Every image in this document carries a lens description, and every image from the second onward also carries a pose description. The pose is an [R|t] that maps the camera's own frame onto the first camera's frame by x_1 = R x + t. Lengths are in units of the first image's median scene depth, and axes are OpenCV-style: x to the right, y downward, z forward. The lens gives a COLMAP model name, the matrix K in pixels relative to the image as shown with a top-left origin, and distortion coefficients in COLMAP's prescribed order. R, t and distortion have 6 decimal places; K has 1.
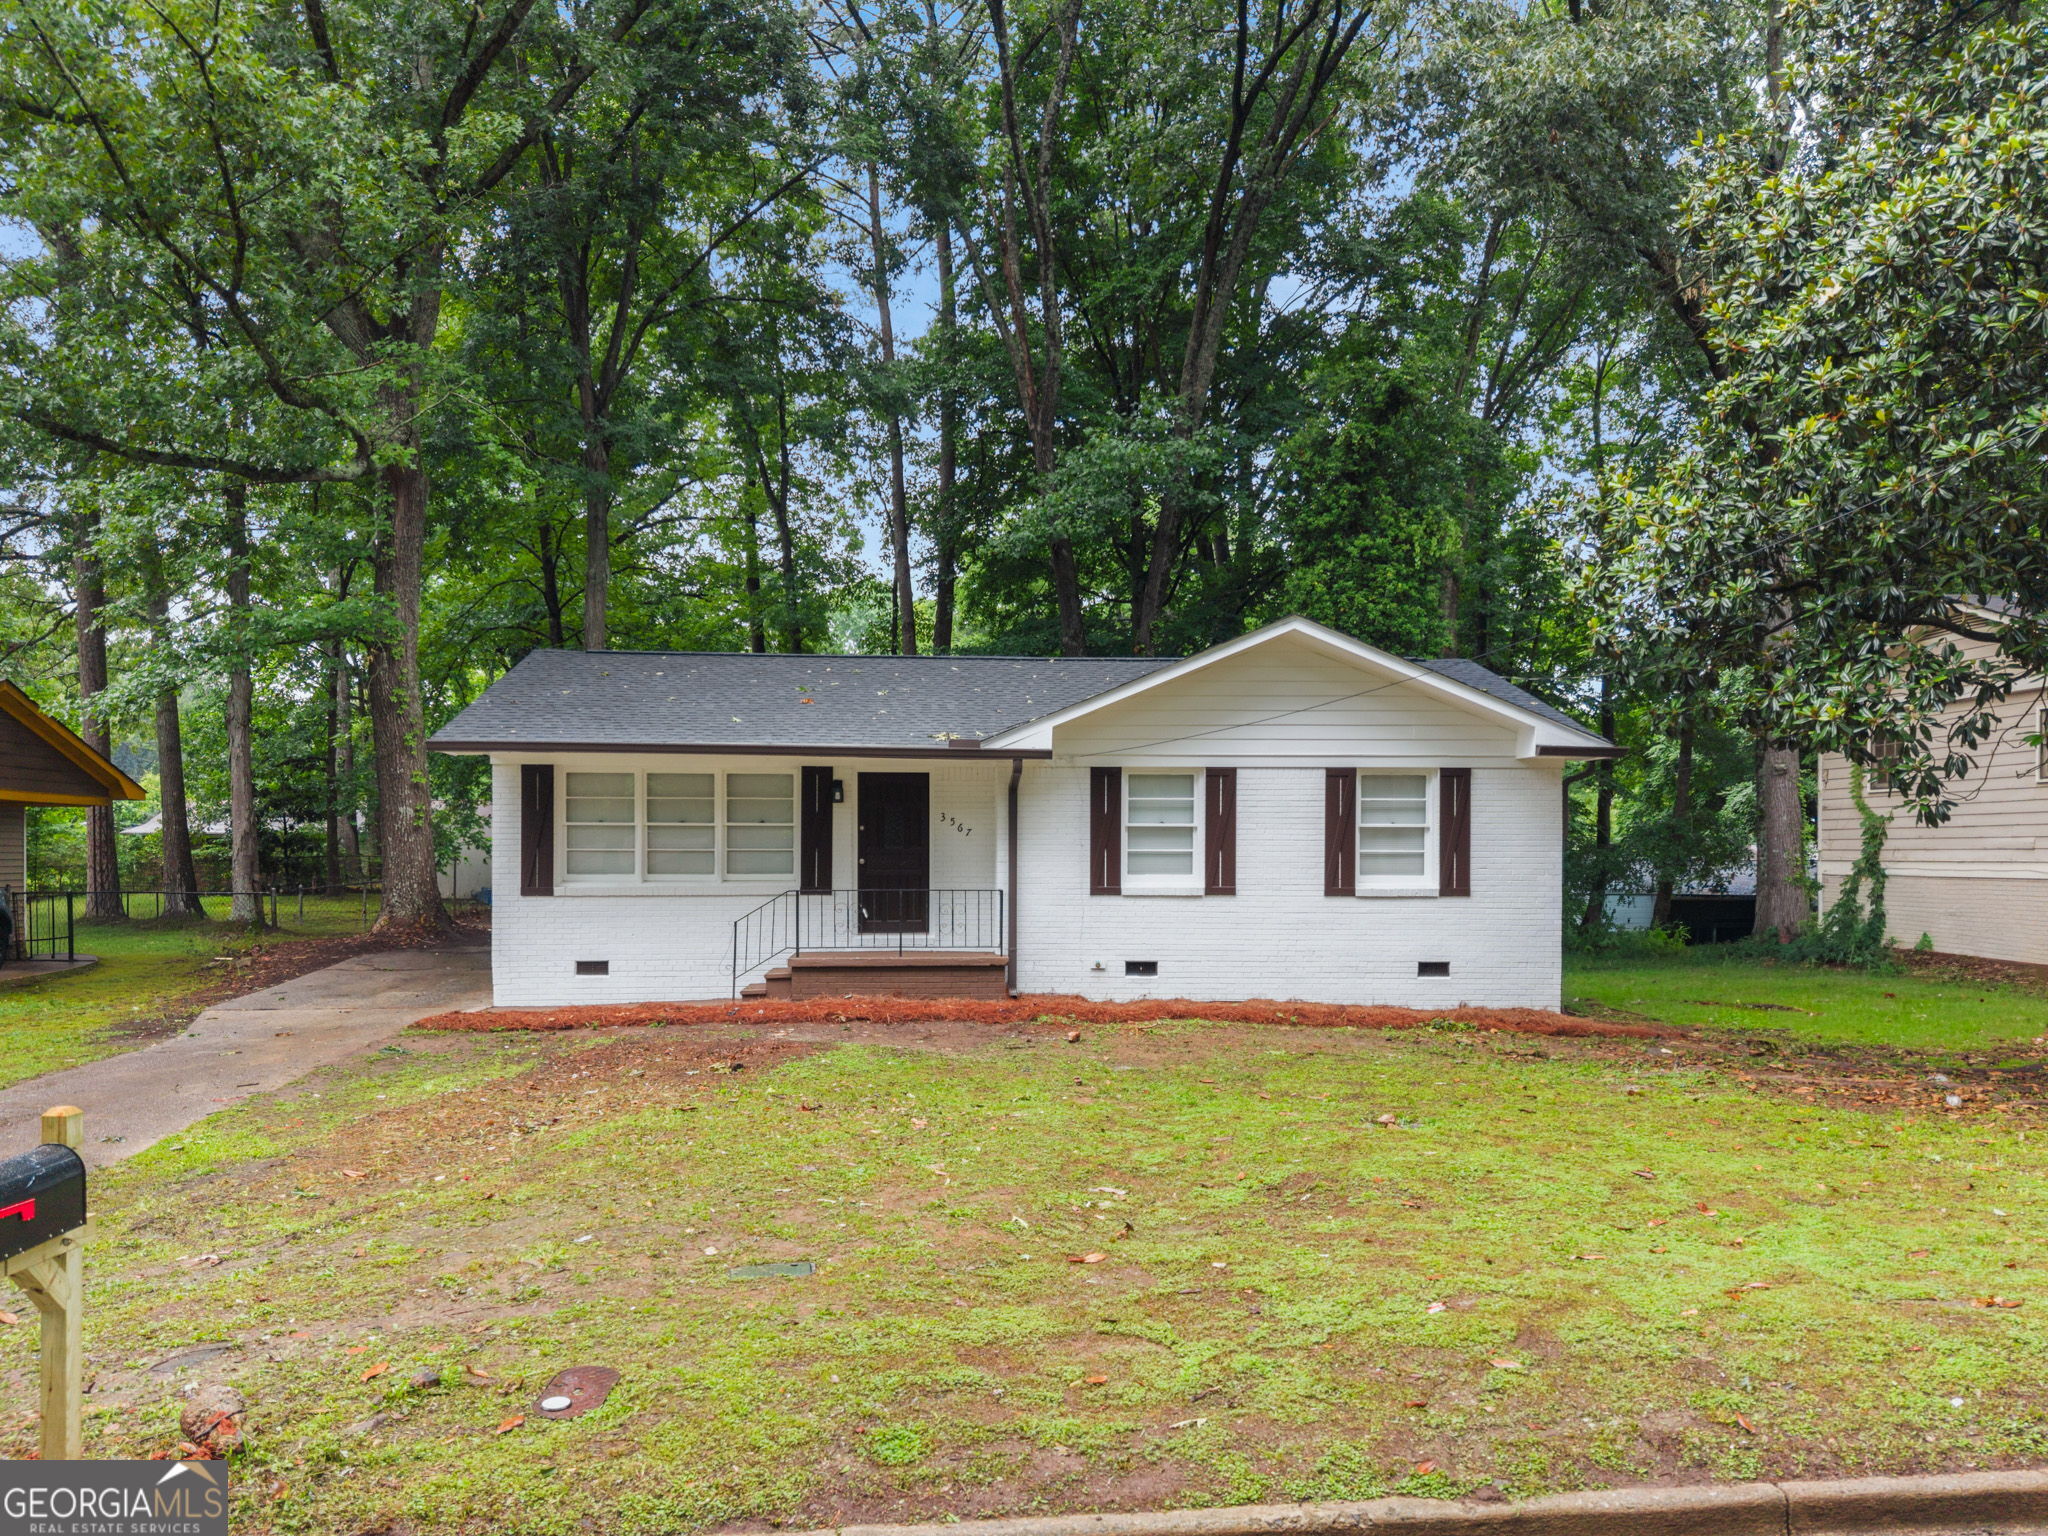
lens RADIAL K [[1455.7, 0, 971.9], [0, 1455.7, 838.4], [0, 0, 1]] dist [0.173809, -0.000723]
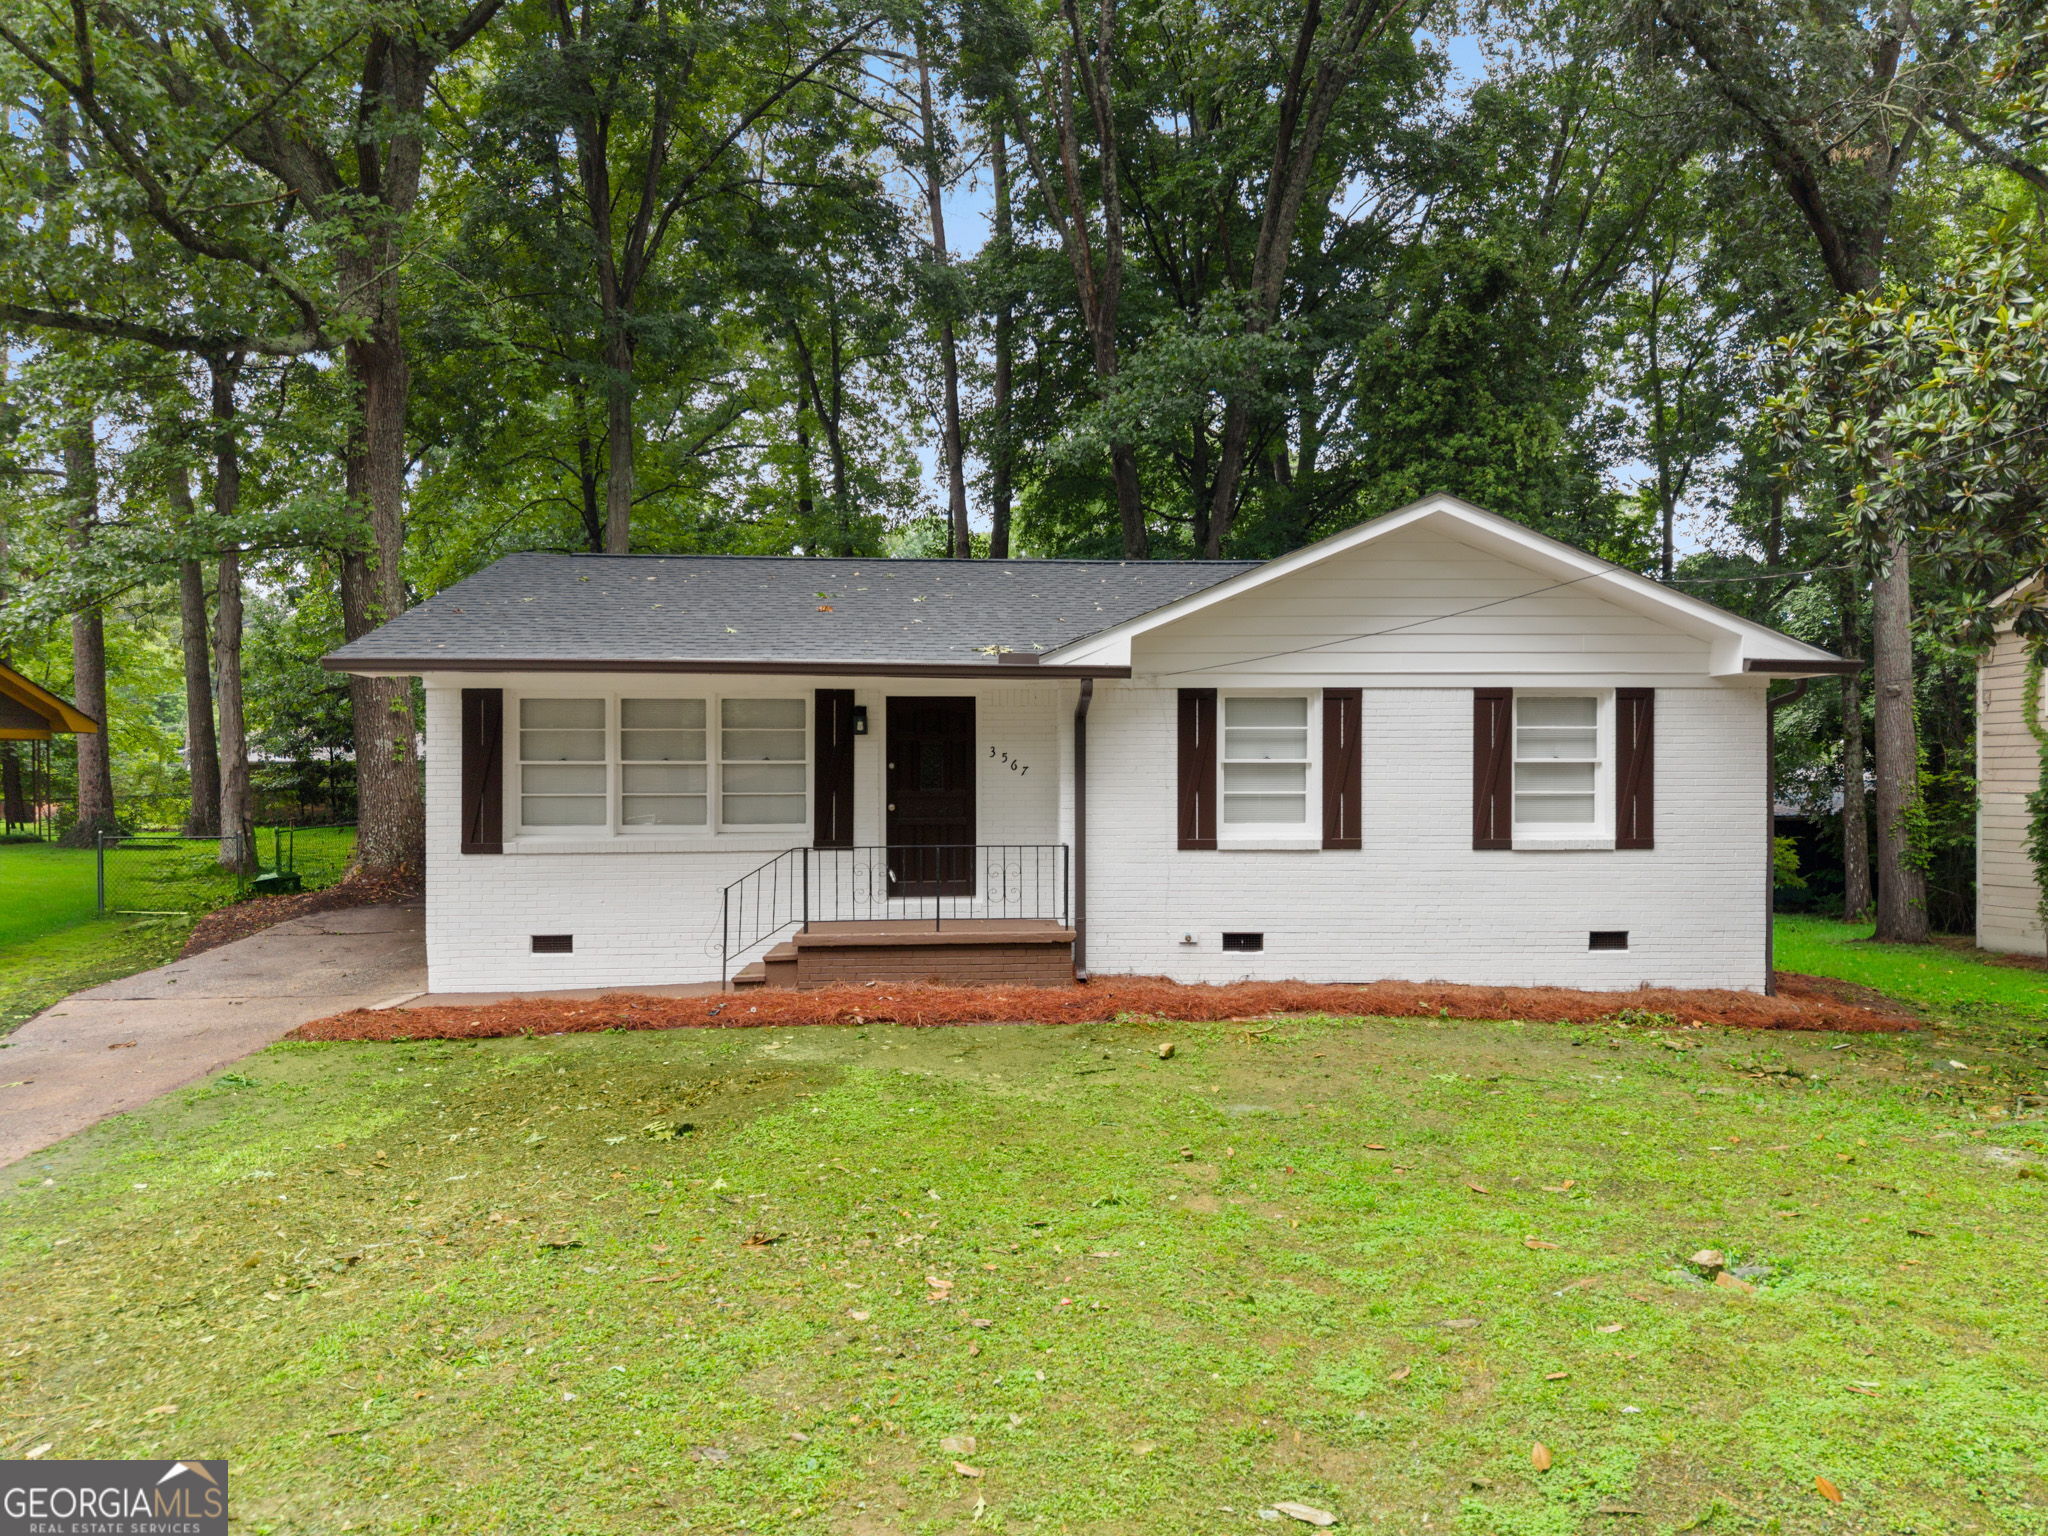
lens RADIAL K [[1361.7, 0, 1024.0], [0, 1361.7, 768.0], [0, 0, 1]] dist [0.097089, -0.000004]
pose [[0.999982, -0.003856, -0.004513, 0.000842], [0.003882, 0.999975, 0.005832, -0.010130], [0.004490, -0.005850, 0.999973, 0.253138]]
